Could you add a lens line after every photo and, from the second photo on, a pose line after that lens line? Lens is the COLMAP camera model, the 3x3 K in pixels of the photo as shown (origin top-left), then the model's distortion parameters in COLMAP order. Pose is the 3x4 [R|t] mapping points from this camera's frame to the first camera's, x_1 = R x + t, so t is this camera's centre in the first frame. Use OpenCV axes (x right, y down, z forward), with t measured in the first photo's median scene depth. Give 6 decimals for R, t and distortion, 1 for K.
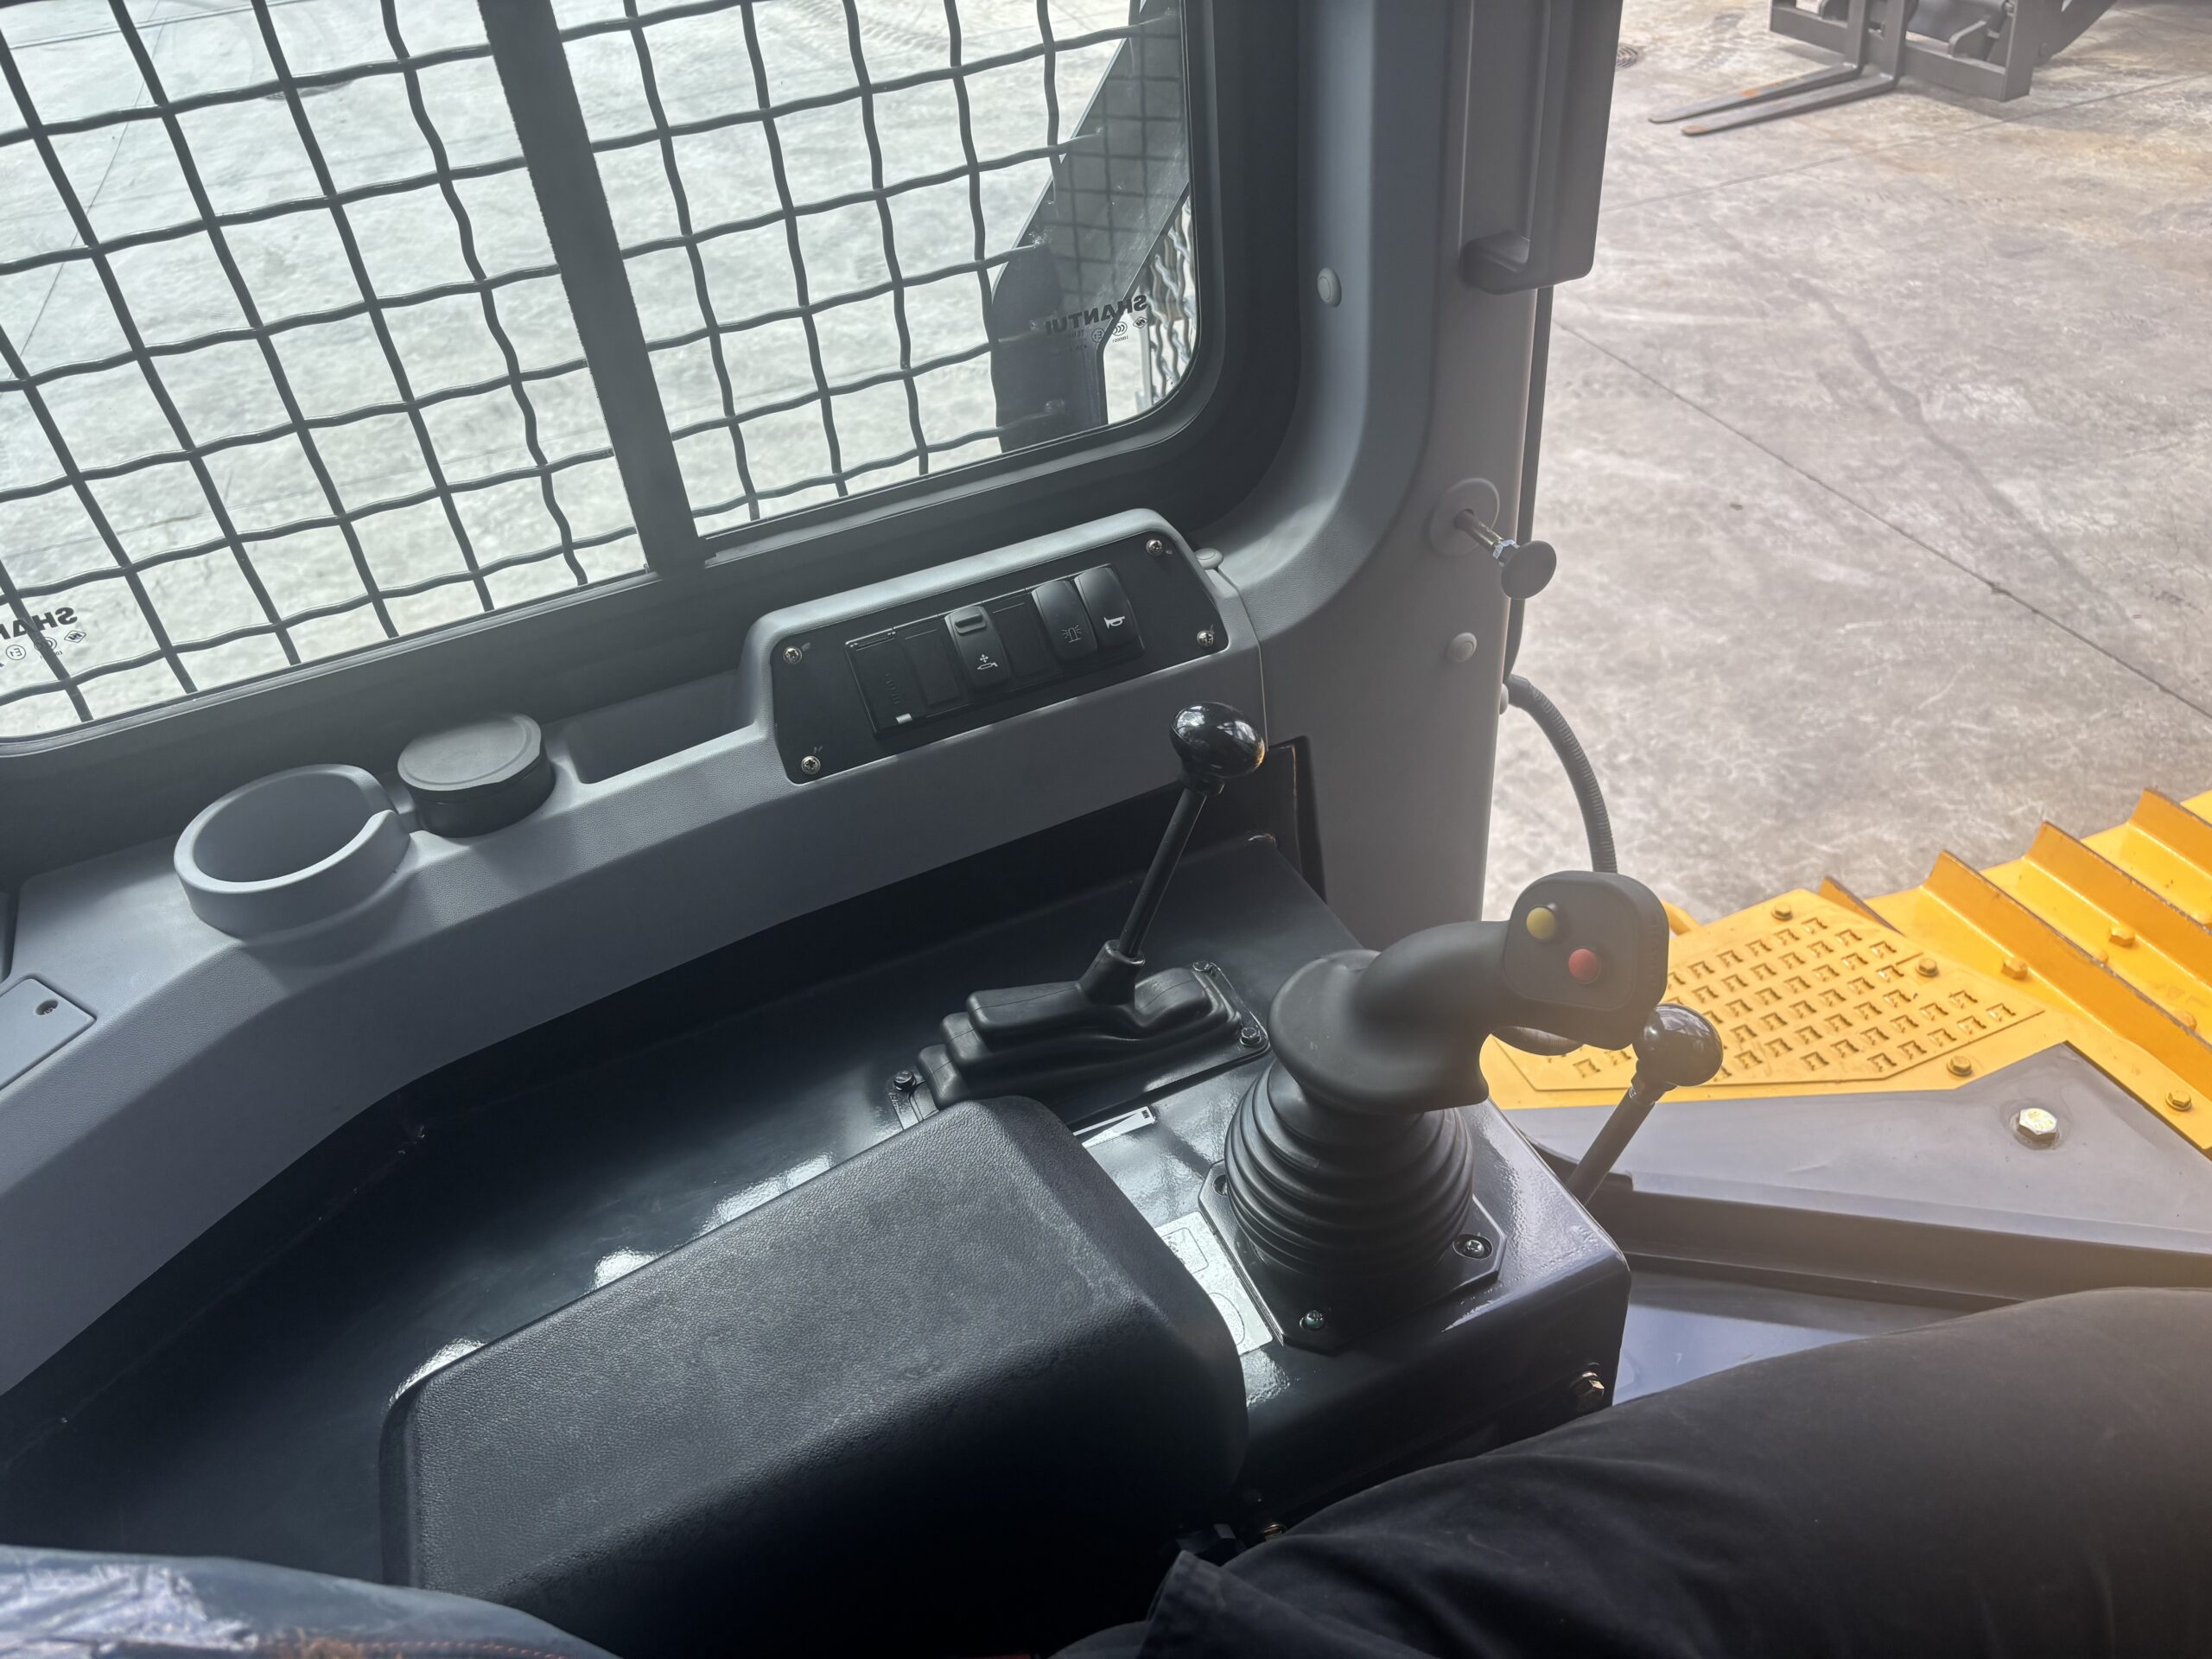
lens RADIAL K [[1663.8, 0, 1106.6], [0, 1663.8, 828.8], [0, 0, 1]] dist [0.043979, -0.041506]
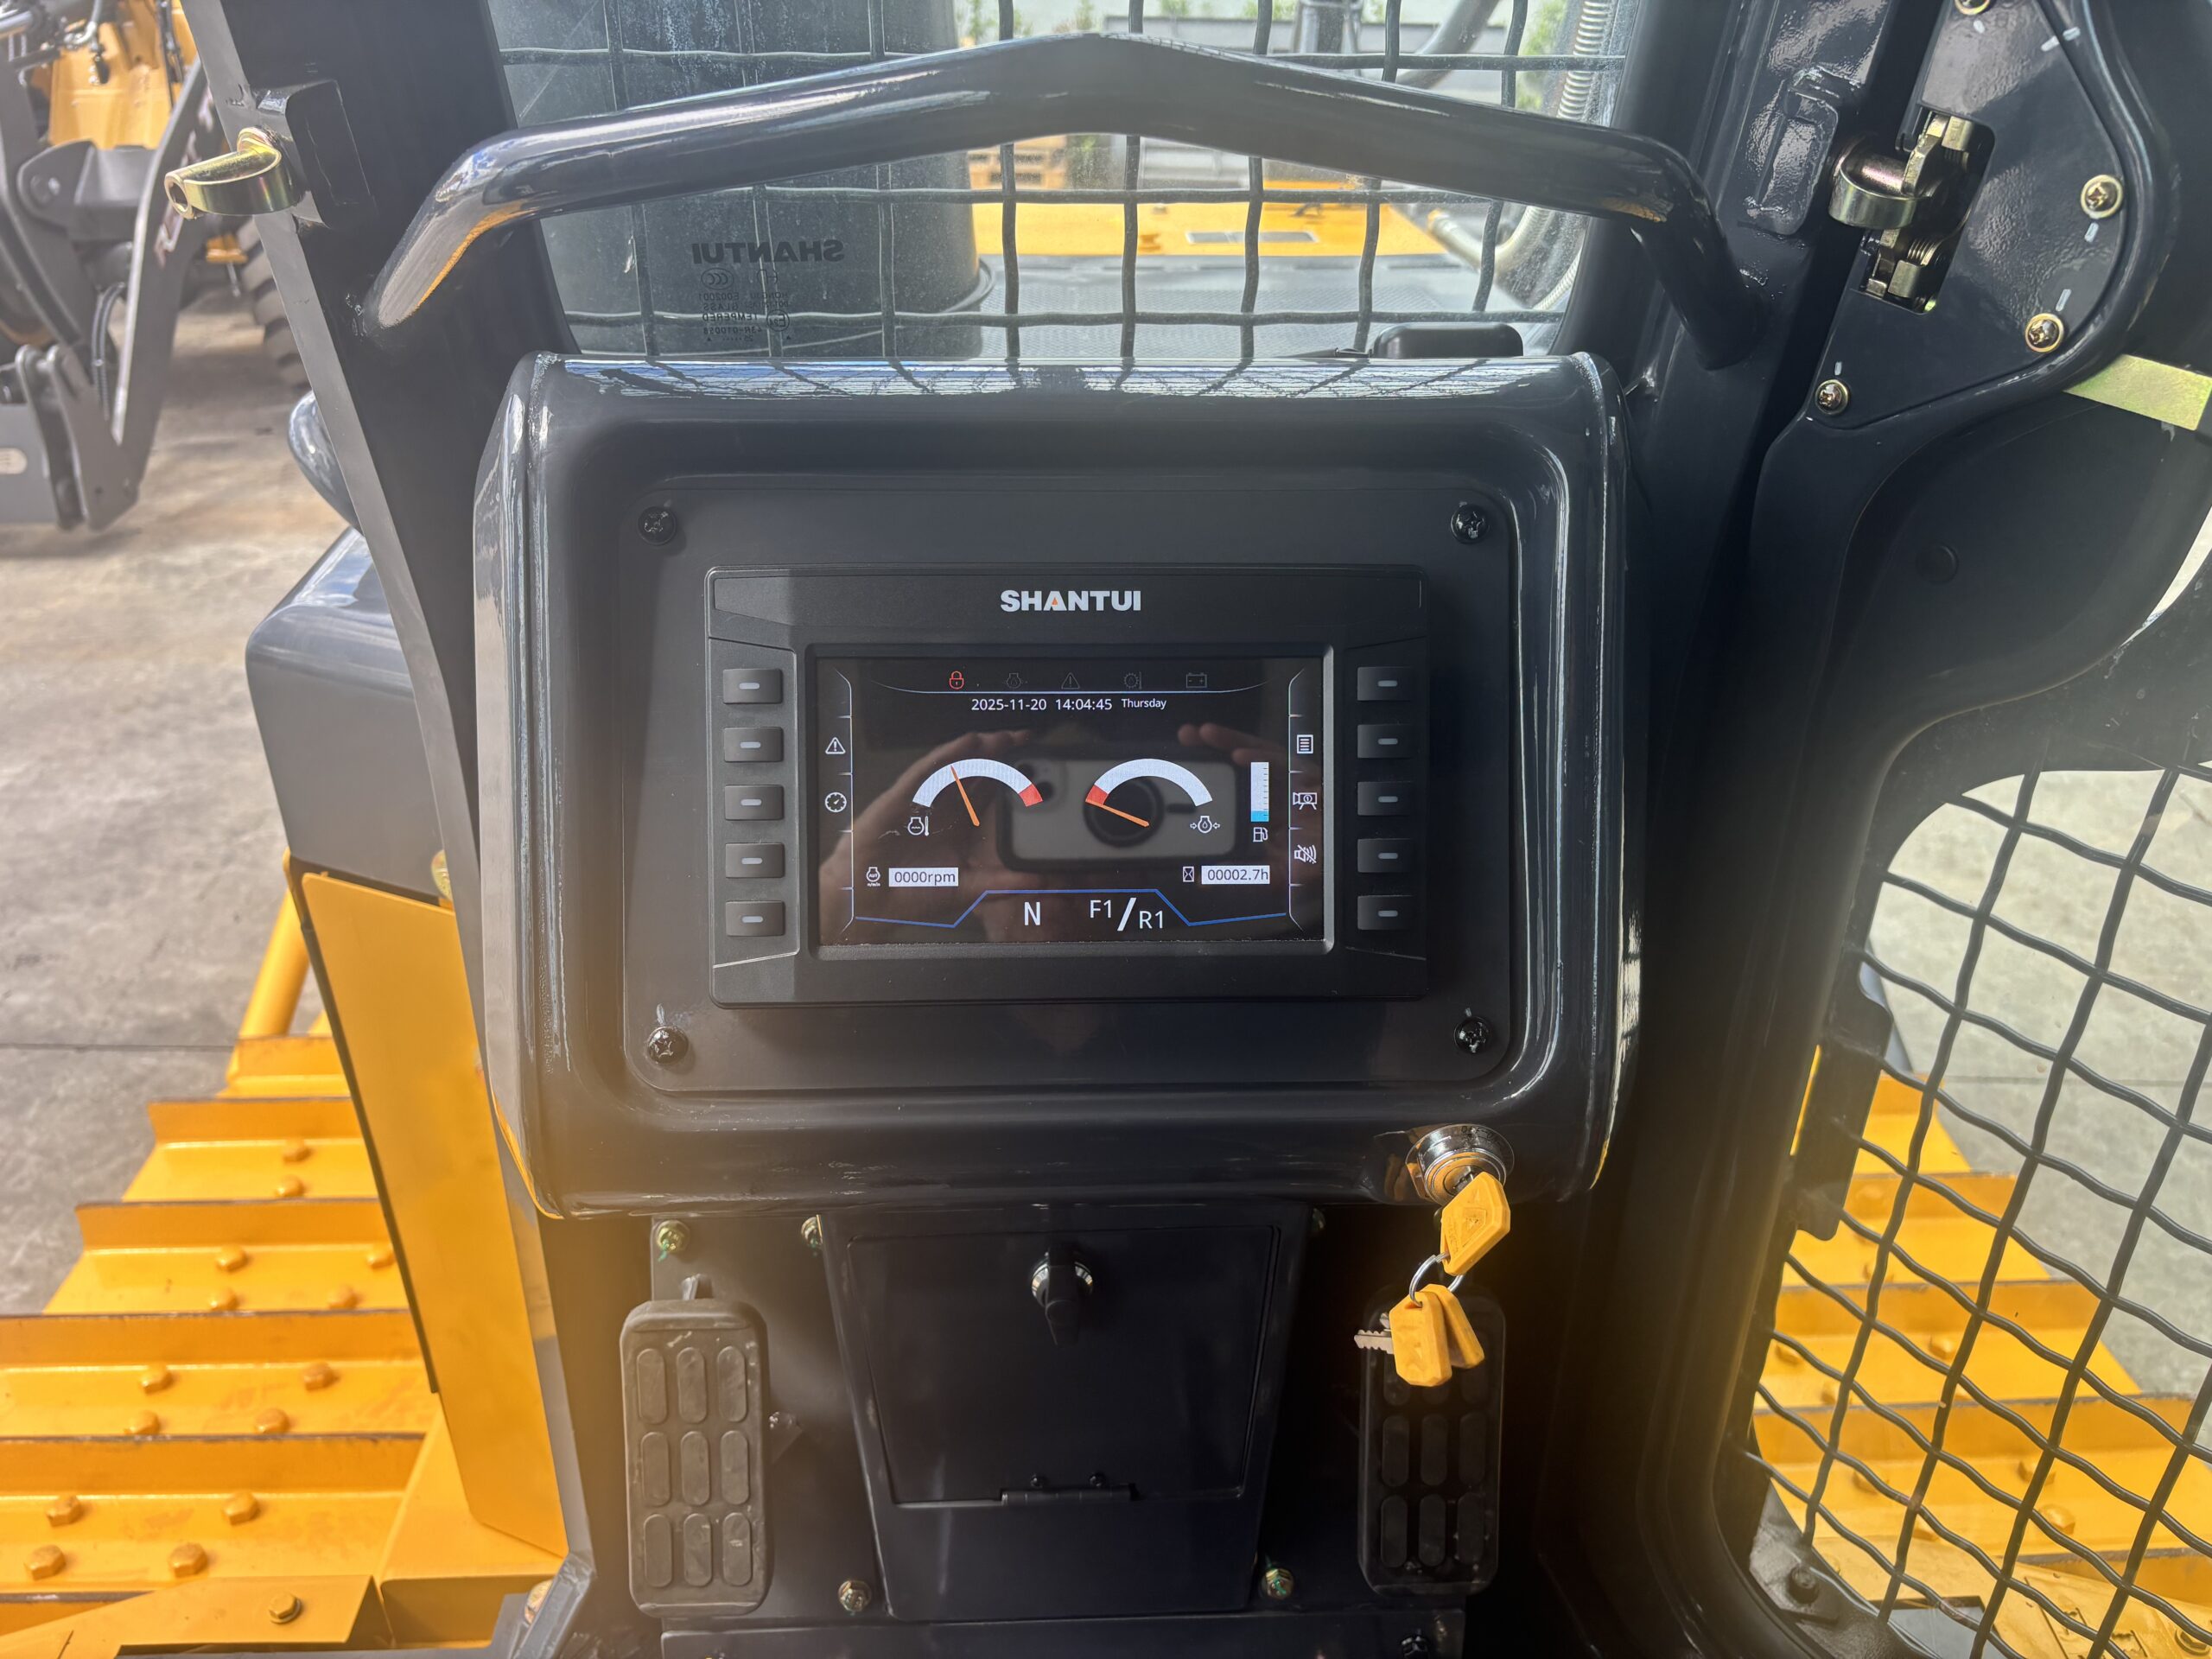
lens RADIAL K [[1663.8, 0, 1101.3], [0, 1663.8, 828.0], [0, 0, 1]] dist [0.043979, -0.041506]
pose [[0.349800, -0.394075, 0.849909, 0.096267], [0.552363, 0.819510, 0.152641, -0.014679], [-0.756661, 0.416064, 0.504337, 0.071059]]
